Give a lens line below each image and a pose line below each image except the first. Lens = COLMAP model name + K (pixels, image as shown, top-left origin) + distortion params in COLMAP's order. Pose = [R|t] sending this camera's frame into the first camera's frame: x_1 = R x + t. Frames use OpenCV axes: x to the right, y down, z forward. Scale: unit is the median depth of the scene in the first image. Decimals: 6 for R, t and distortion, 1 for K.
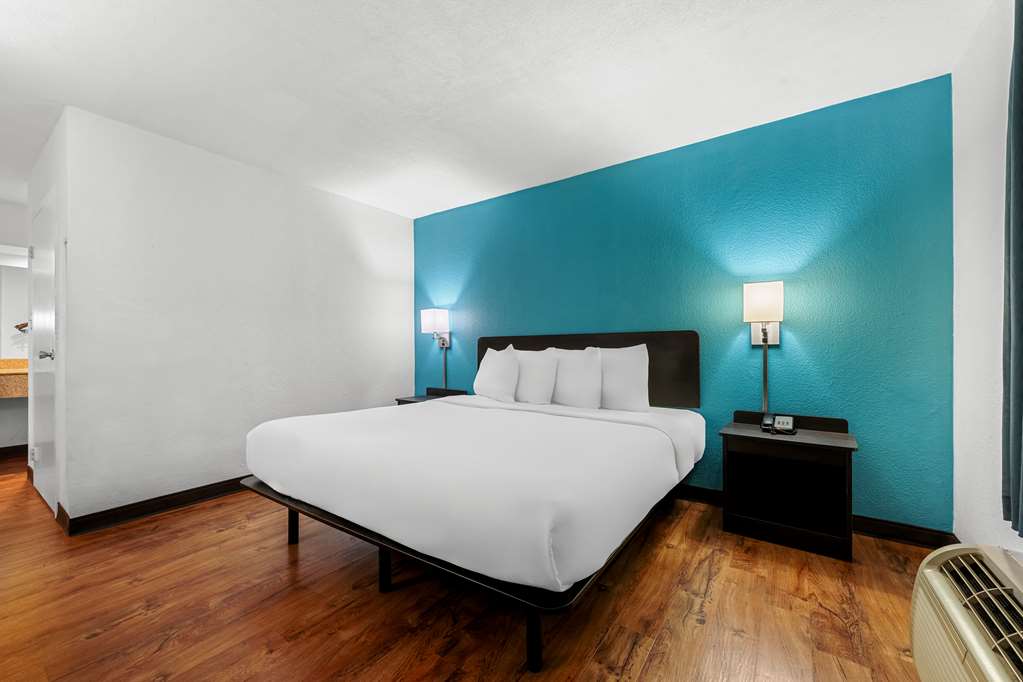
lens RADIAL K [[408.7, 0, 506.1], [0, 408.7, 345.7], [0, 0, 1]] dist [0.000101, -0.000108]
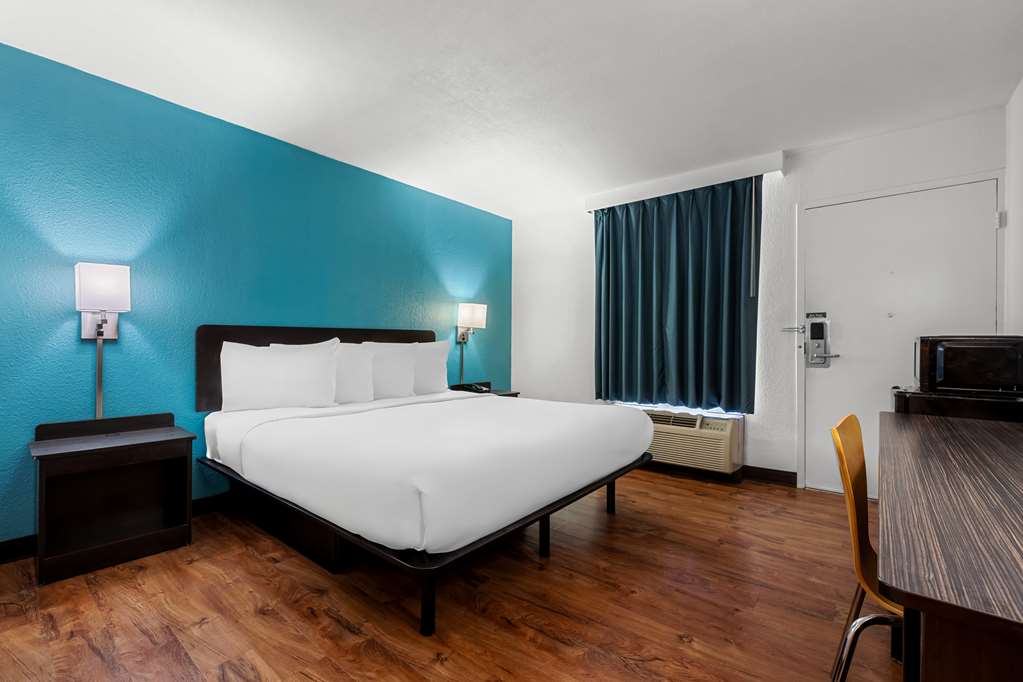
lens RADIAL K [[420.9, 0, 508.0], [0, 420.9, 346.7], [0, 0, 1]] dist [-0.026265, -0.000164]
pose [[0.097487, -0.004946, 0.995224, -0.785907], [-0.009193, 0.999941, 0.005870, 0.005628], [-0.995194, -0.009722, 0.097436, 0.536203]]
